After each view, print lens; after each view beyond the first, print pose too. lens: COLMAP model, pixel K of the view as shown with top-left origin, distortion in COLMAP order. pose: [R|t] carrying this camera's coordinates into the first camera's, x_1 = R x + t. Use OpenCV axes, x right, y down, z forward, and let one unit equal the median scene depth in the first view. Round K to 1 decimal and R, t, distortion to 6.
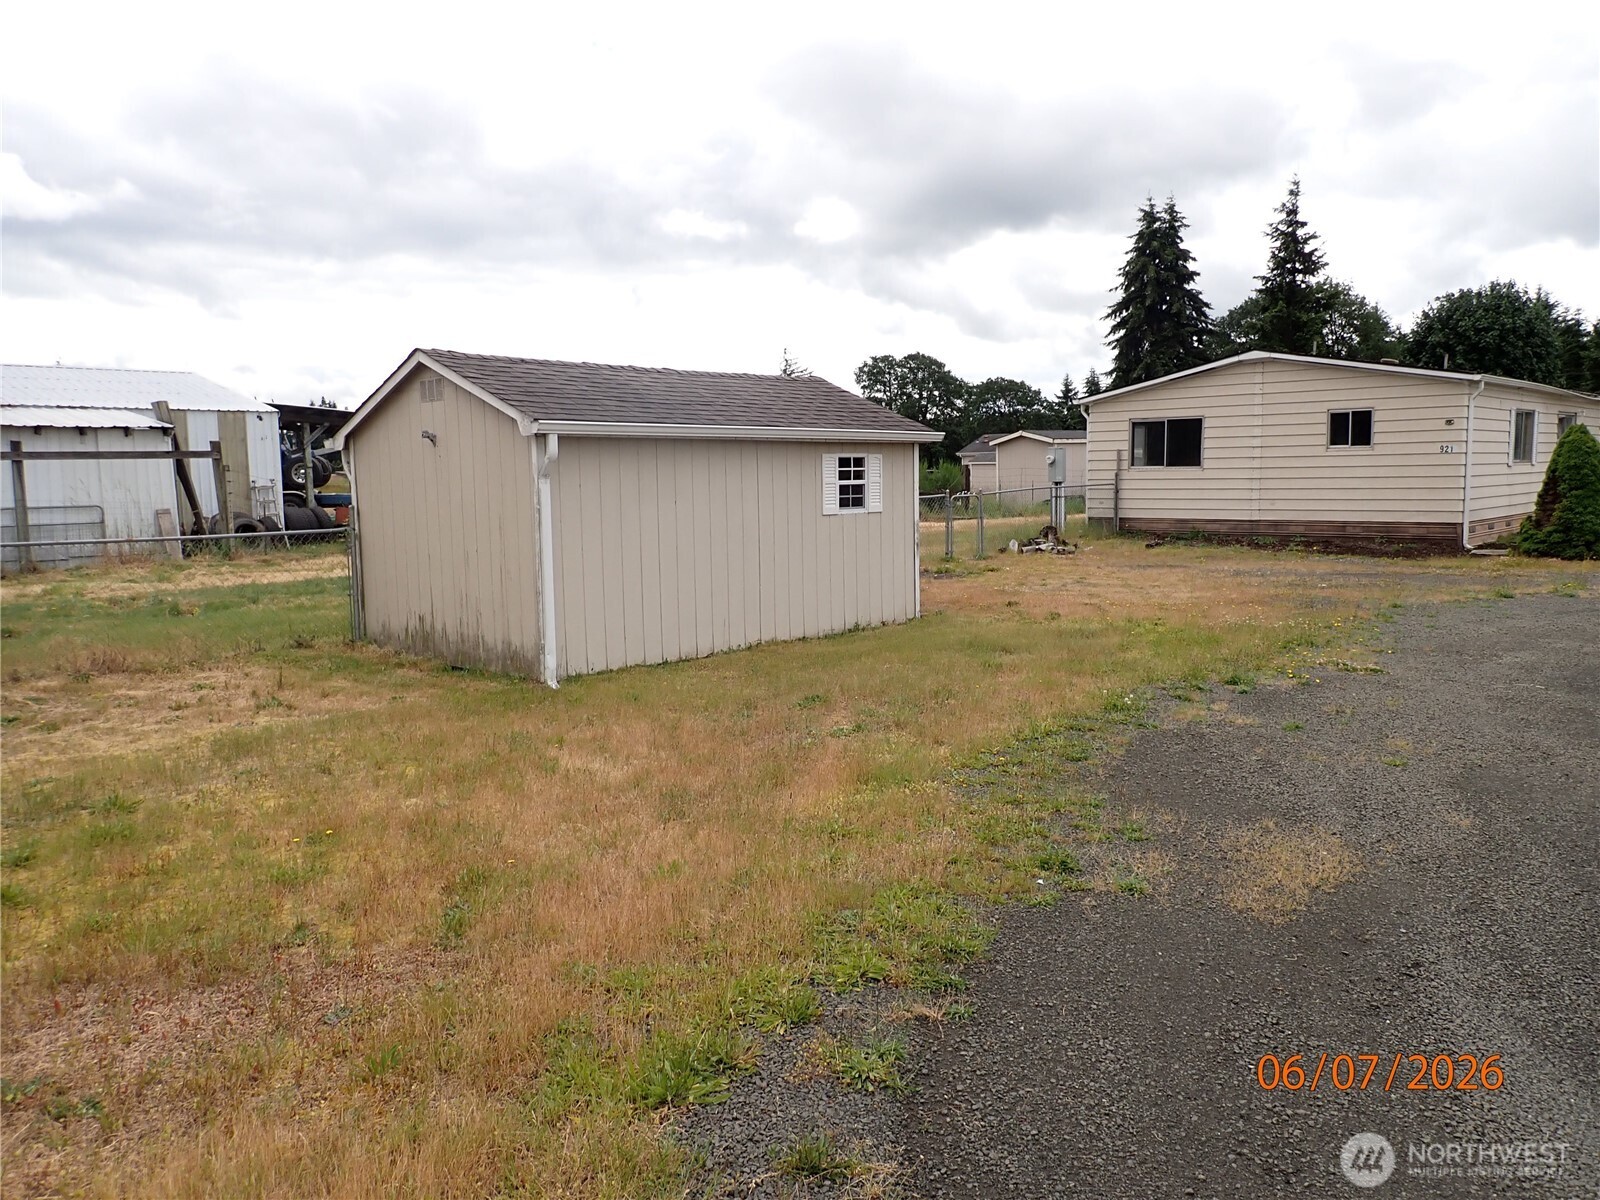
lens RADIAL K [[1189.2, 0, 793.9], [0, 1189.2, 601.7], [0, 0, 1]] dist [-0.000023, 0.004758]
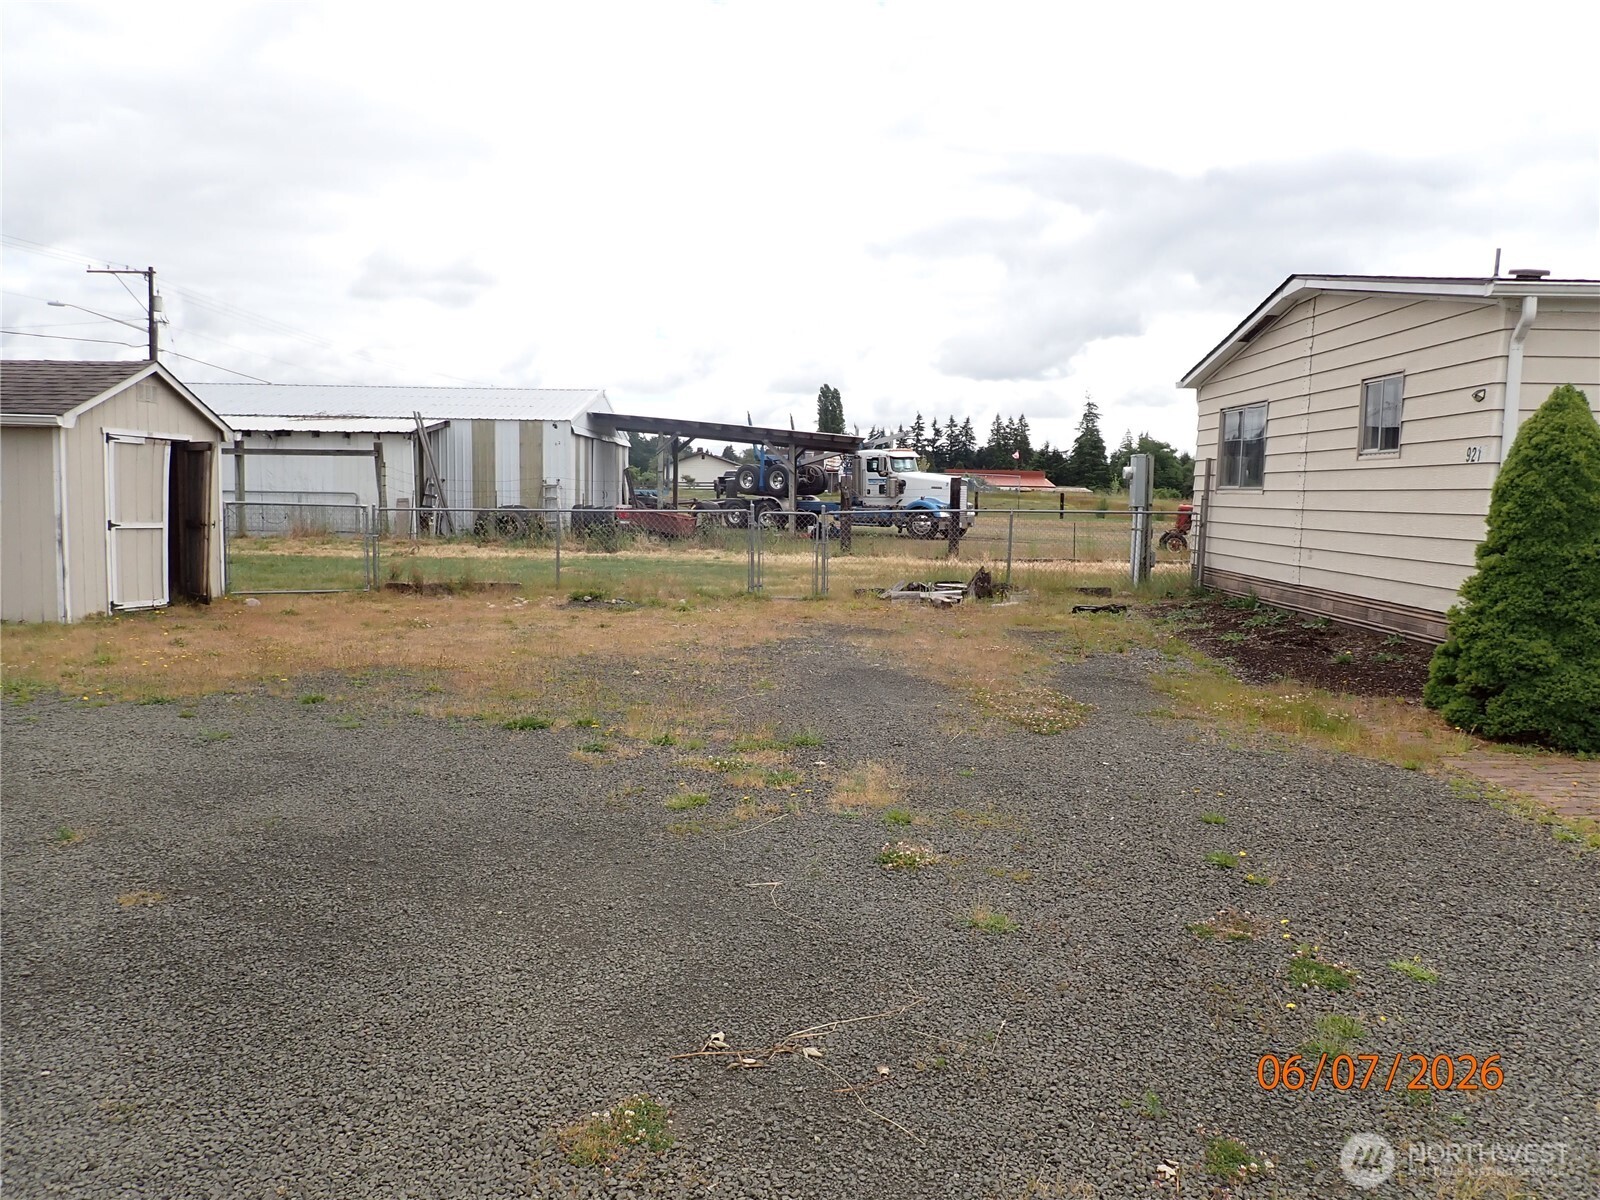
lens RADIAL K [[1189.2, 0, 793.9], [0, 1189.2, 601.7], [0, 0, 1]] dist [-0.000023, 0.004758]
pose [[0.674527, 0.096229, -0.731951, 0.621530], [-0.110679, 0.993444, 0.028612, -0.048598], [0.729906, 0.061712, 0.680756, 0.434832]]
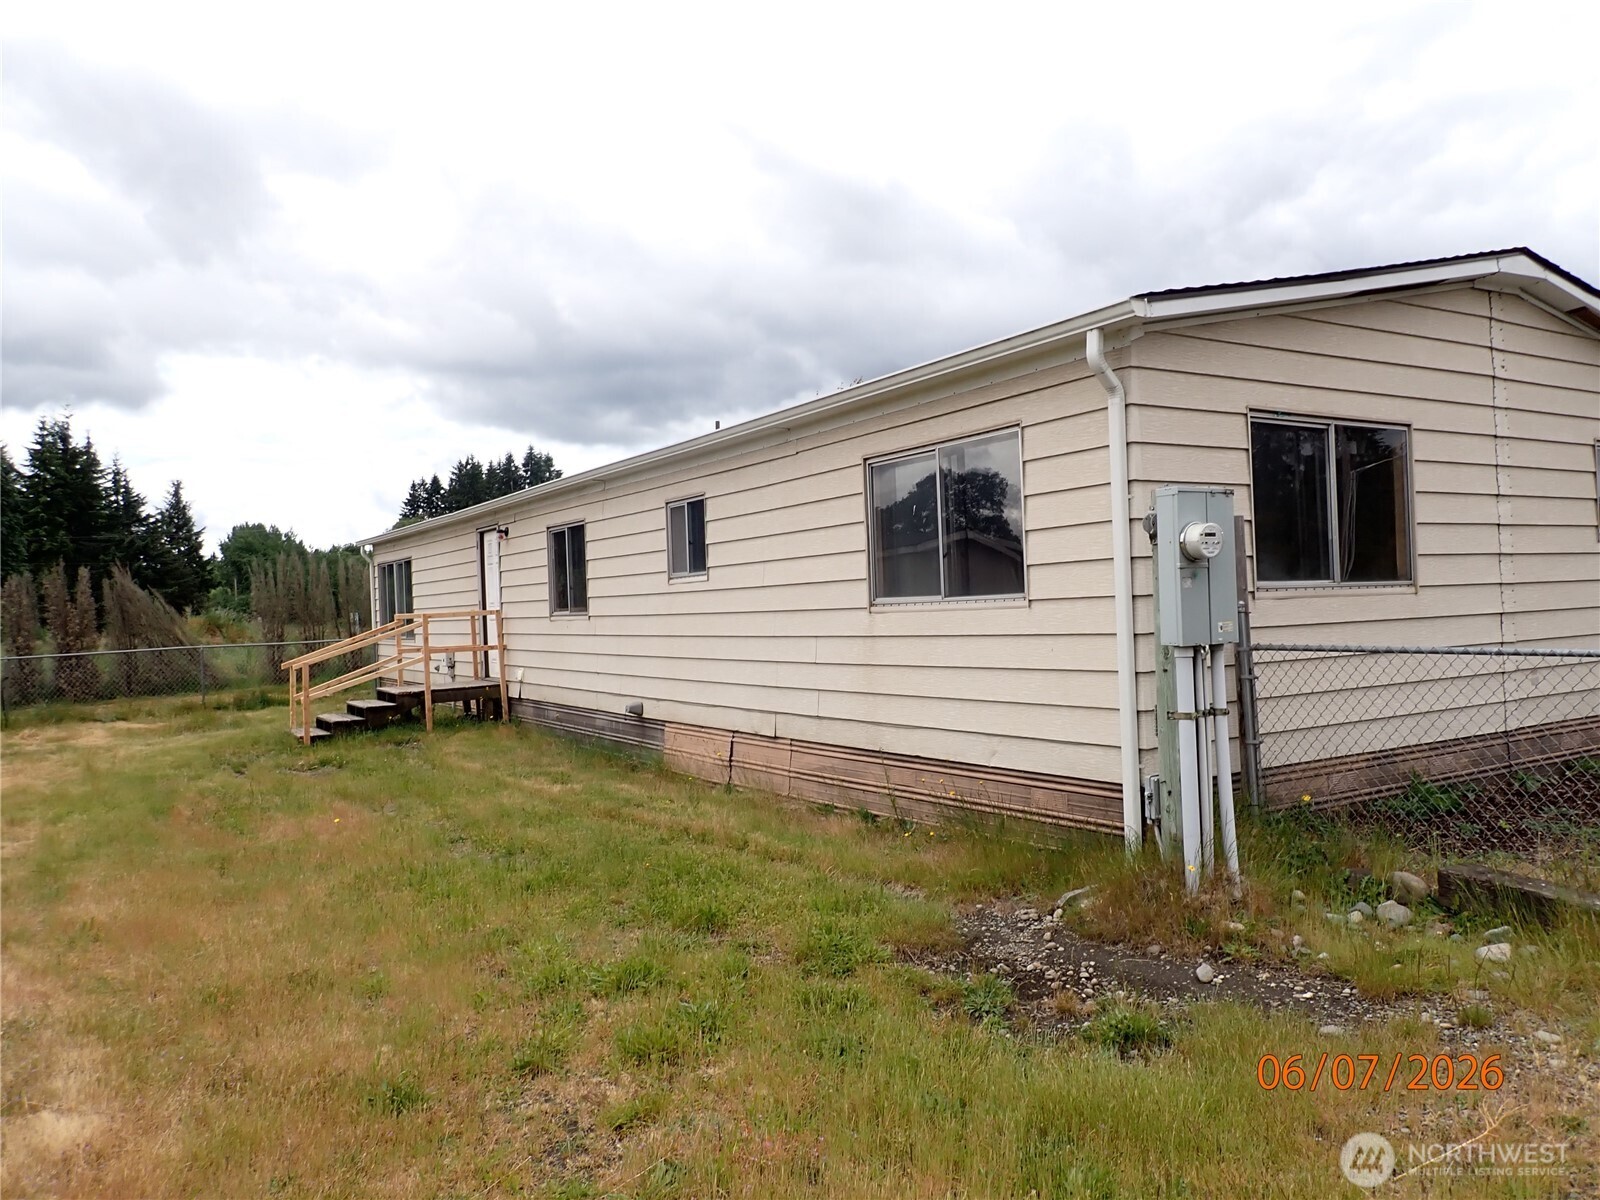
lens RADIAL K [[1189.2, 0, 793.9], [0, 1189.2, 601.7], [0, 0, 1]] dist [-0.000023, 0.004758]
pose [[0.240943, 0.013000, 0.970452, -0.008141], [0.134444, 0.989823, -0.046640, -0.115393], [-0.961182, 0.141709, 0.236743, 1.084081]]
